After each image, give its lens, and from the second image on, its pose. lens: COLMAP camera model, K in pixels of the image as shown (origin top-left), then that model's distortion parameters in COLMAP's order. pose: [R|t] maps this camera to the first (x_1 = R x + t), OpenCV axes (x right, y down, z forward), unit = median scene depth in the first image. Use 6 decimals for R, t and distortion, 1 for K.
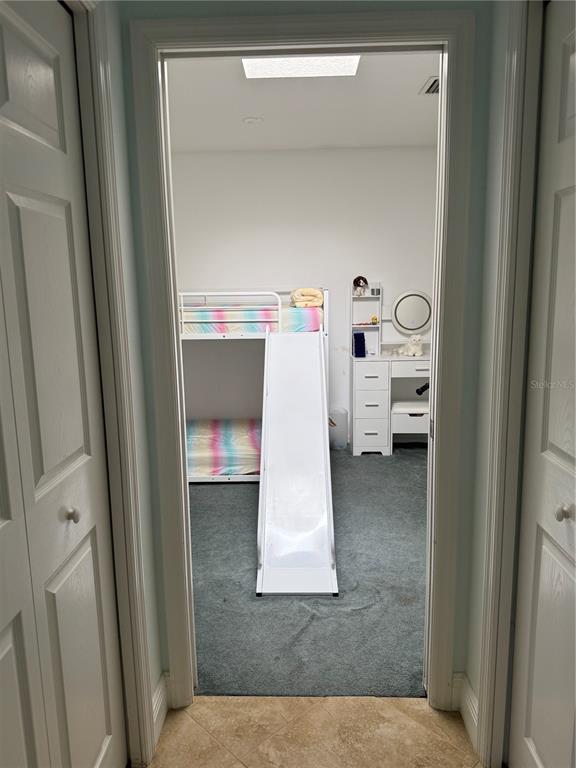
lens RADIAL K [[588.0, 0, 288.0], [0, 588.0, 384.0], [0, 0, 1]] dist [0.107004, -0.151481]
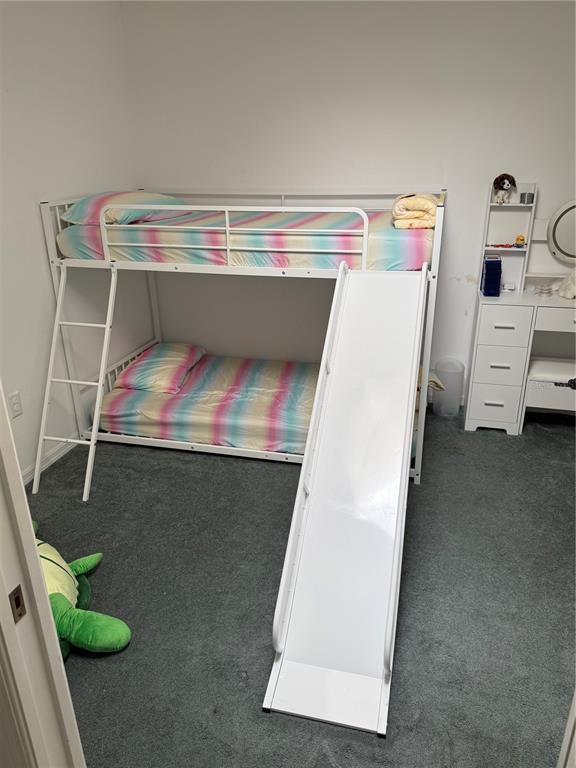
lens RADIAL K [[588.0, 0, 288.0], [0, 588.0, 384.0], [0, 0, 1]] dist [0.107004, -0.151481]
pose [[0.972405, 0.089438, -0.215473, 0.056985], [-0.041780, 0.975427, 0.216326, -0.097957], [0.229525, -0.201354, 0.952247, 0.286709]]
